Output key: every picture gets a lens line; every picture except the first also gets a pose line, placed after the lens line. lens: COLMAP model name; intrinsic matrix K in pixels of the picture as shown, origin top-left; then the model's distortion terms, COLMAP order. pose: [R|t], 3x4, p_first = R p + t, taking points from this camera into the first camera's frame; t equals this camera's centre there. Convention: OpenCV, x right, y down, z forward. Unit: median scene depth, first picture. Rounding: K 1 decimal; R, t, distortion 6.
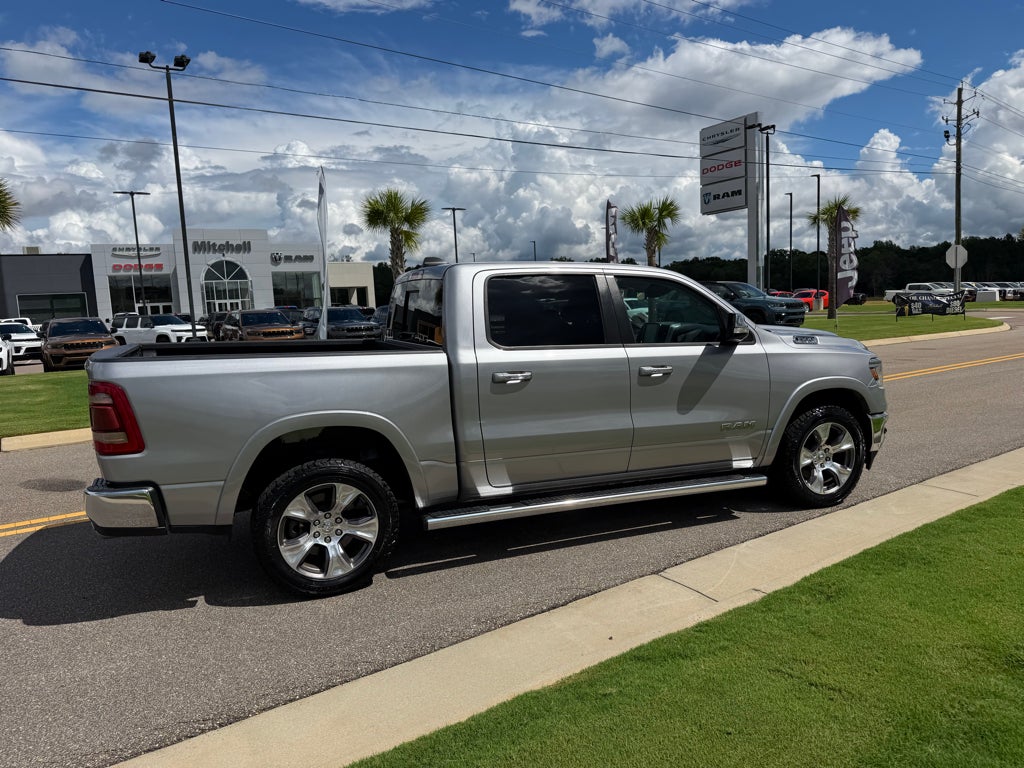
lens RADIAL K [[717.4, 0, 516.8], [0, 717.4, 402.3], [0, 0, 1]] dist [0.041441, -0.059569]
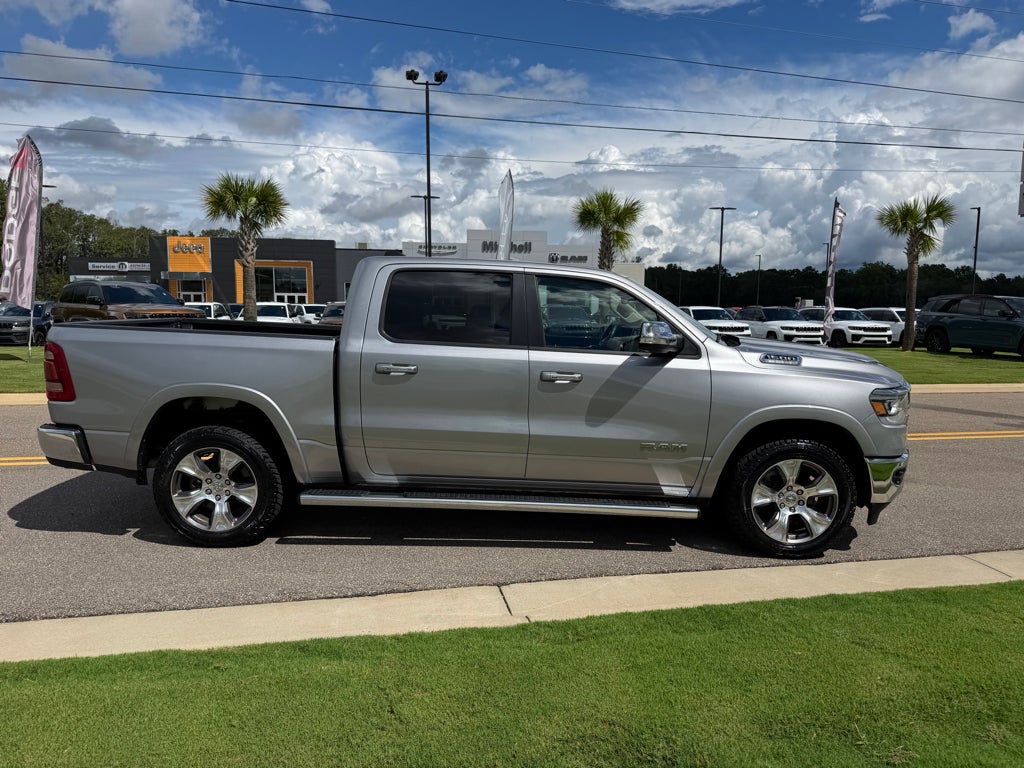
lens RADIAL K [[717.4, 0, 520.2], [0, 717.4, 403.9], [0, 0, 1]] dist [0.041441, -0.059569]
pose [[0.919141, 0.100987, -0.380765, 0.439879], [-0.101004, 0.994685, 0.019996, -0.019487], [0.380761, 0.020080, 0.924456, 0.097123]]
